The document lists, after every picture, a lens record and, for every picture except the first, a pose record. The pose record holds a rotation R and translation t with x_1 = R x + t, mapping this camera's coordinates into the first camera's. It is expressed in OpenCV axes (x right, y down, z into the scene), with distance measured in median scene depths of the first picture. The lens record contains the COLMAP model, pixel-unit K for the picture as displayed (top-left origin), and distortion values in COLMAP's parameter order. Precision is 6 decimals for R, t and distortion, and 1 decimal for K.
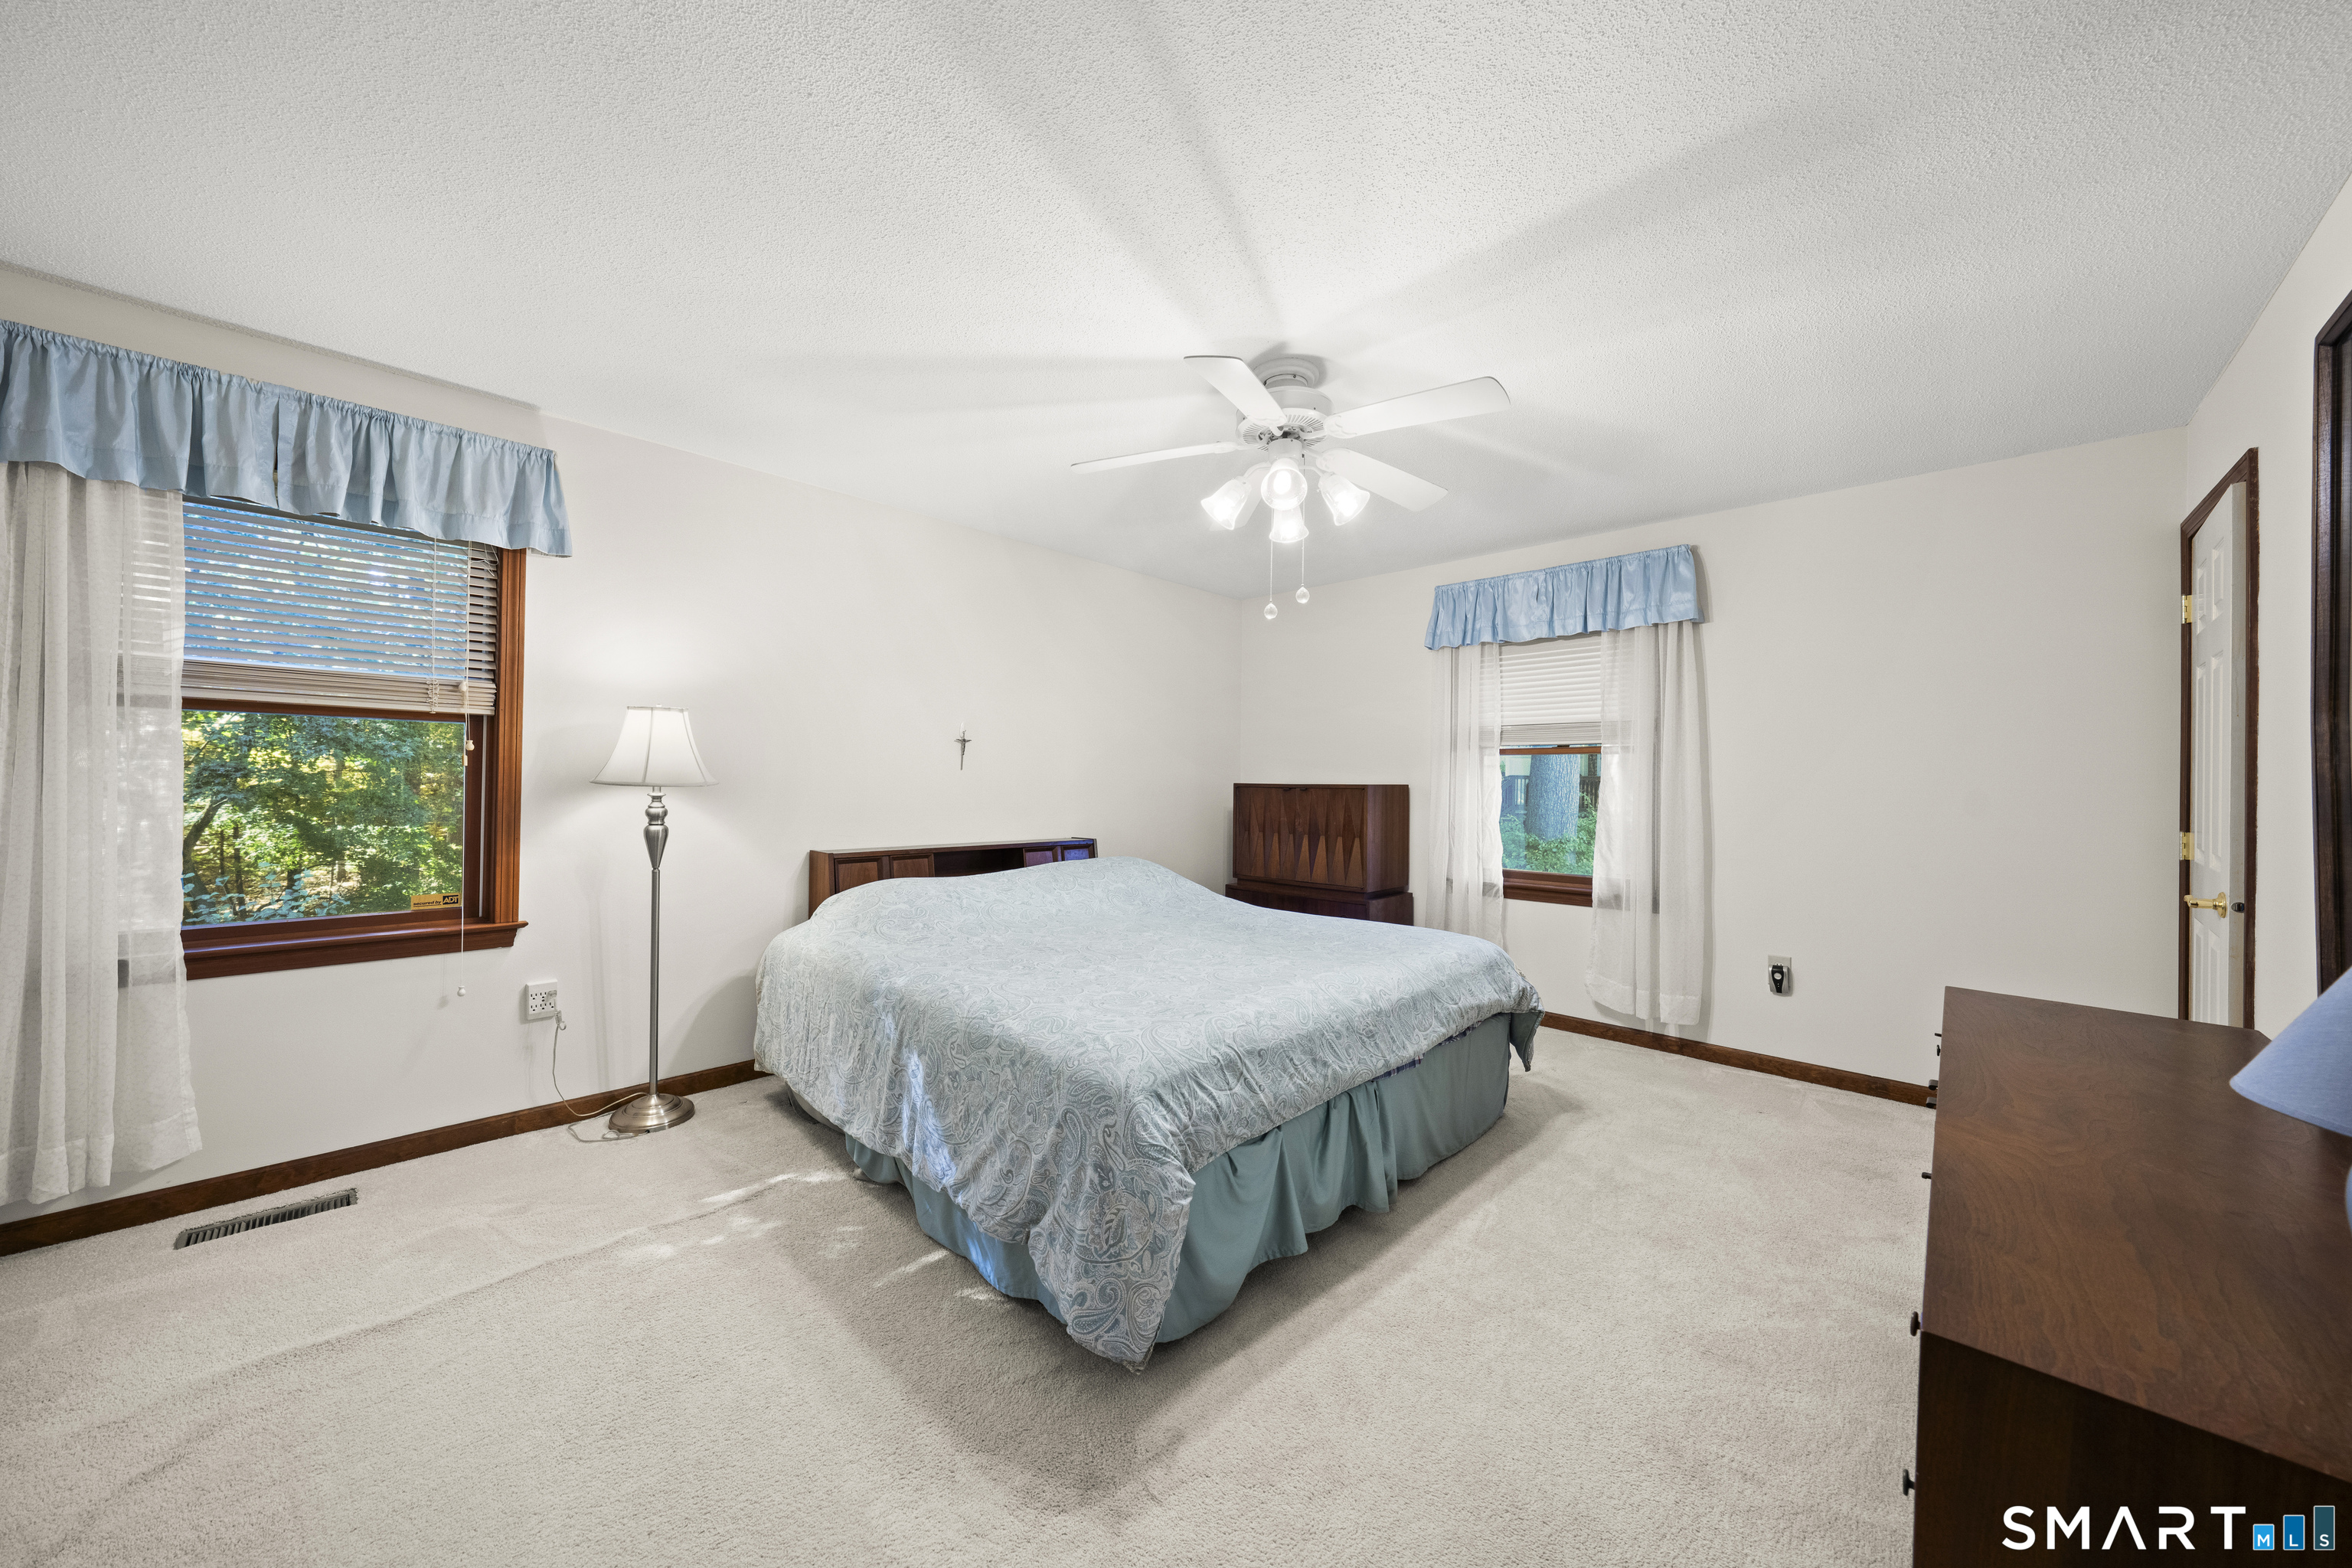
lens RADIAL K [[813.3, 0, 1166.1], [0, 813.3, 777.9], [0, 0, 1]] dist [0.000314, 0.000004]
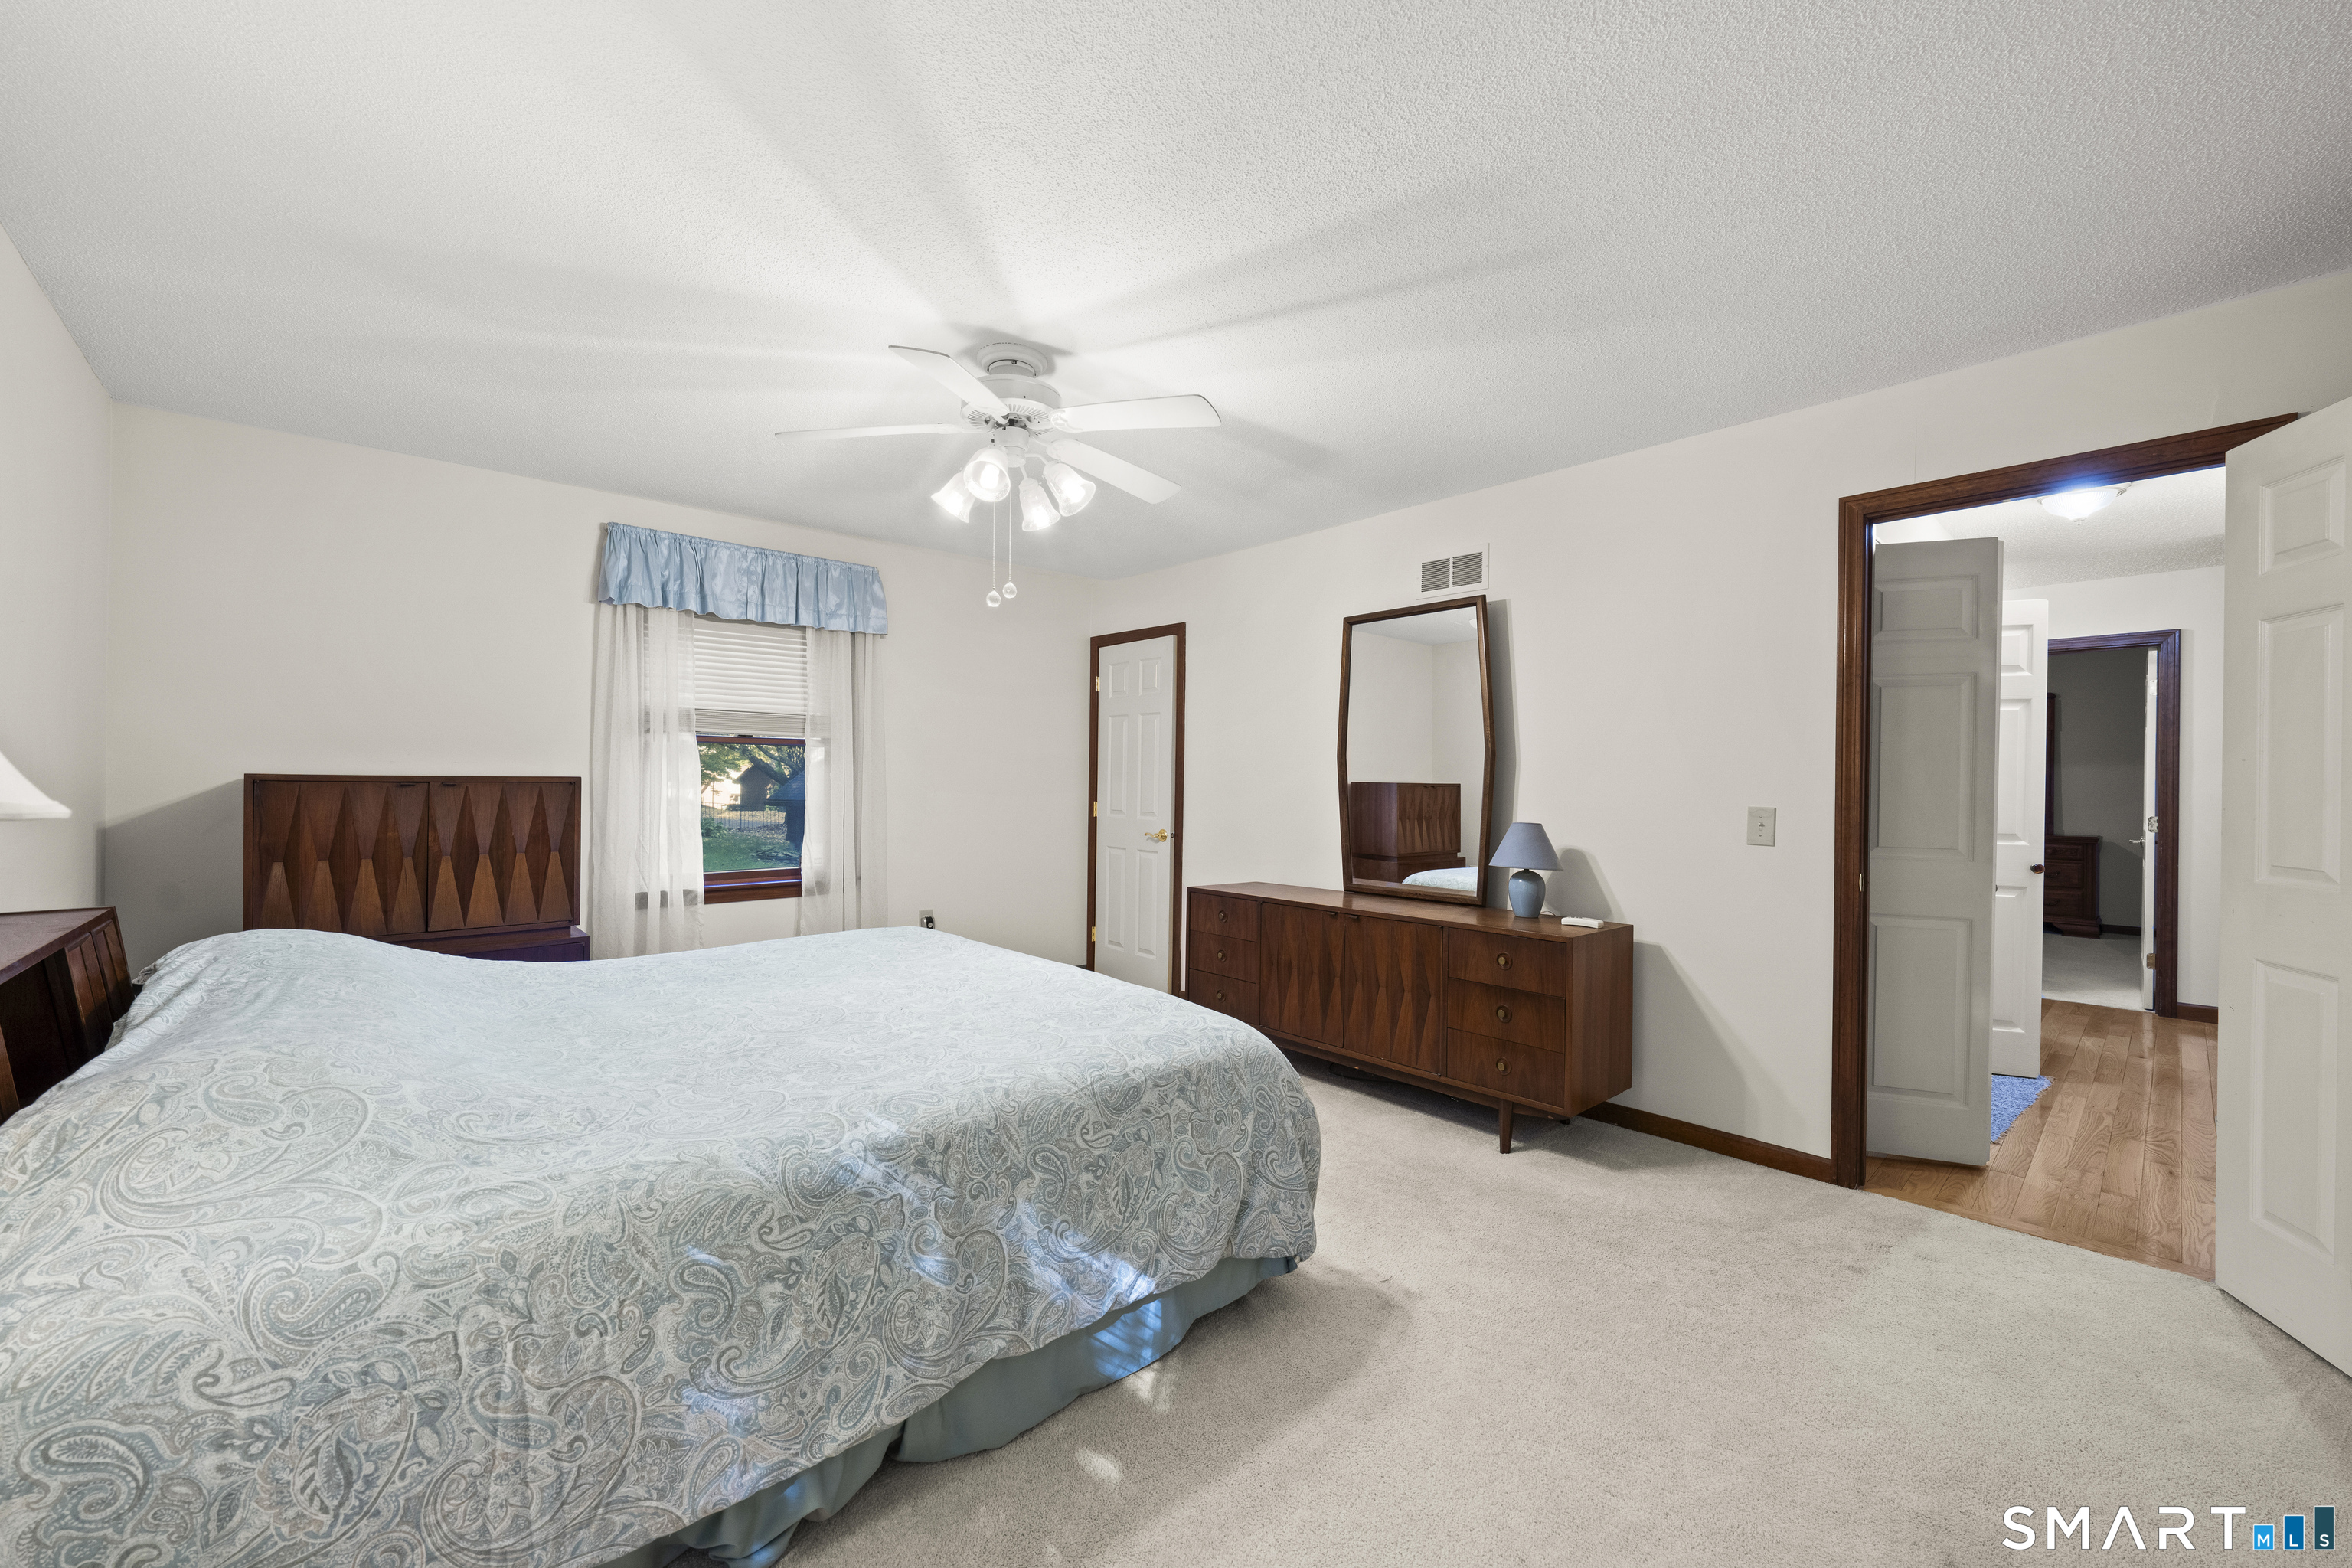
lens RADIAL K [[928.2, 0, 1169.2], [0, 928.2, 781.0], [0, 0, 1]] dist [-0.000428, -0.002322]
pose [[0.064027, -0.009943, 0.997899, -0.686074], [-0.014003, 0.999843, 0.010861, -0.005765], [-0.997850, -0.014669, 0.063877, 0.530457]]
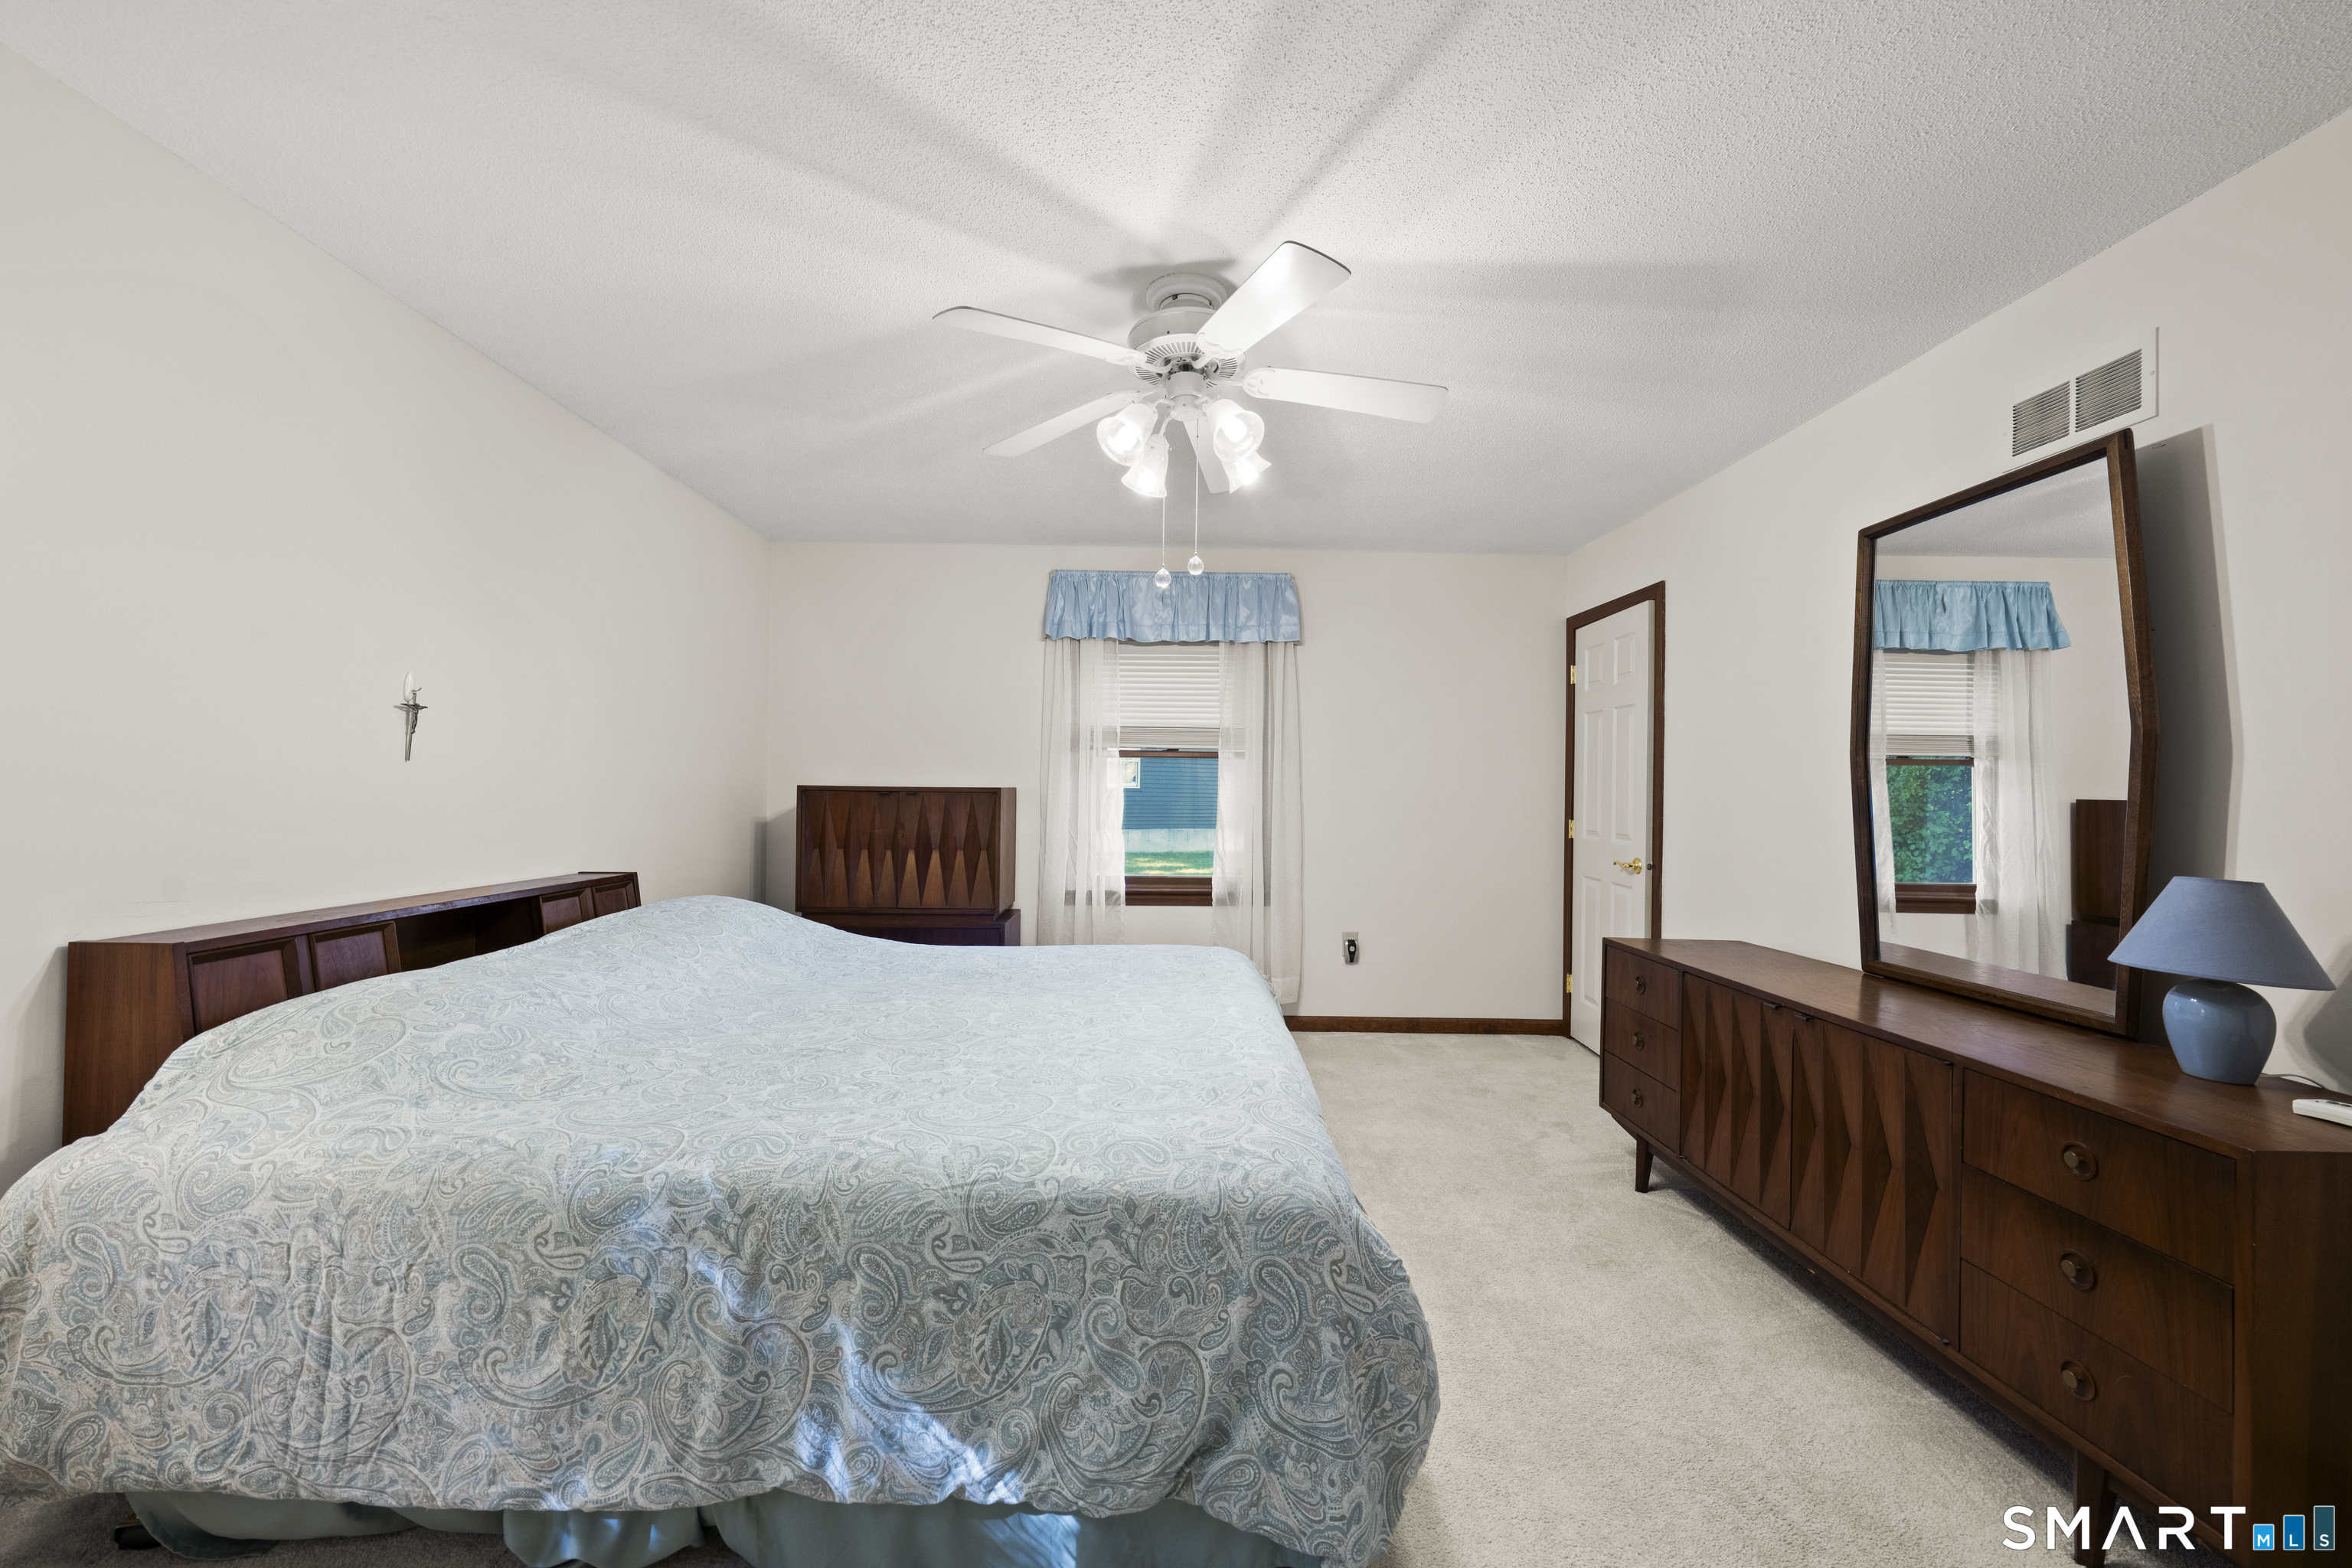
lens RADIAL K [[891.2, 0, 1165.2], [0, 891.2, 778.7], [0, 0, 1]] dist [-0.003579, 0.000180]
pose [[0.710155, 0.006610, 0.704014, -0.364915], [-0.007961, 0.999967, -0.001359, -0.001704], [-0.704000, -0.004639, 0.710184, 0.265197]]
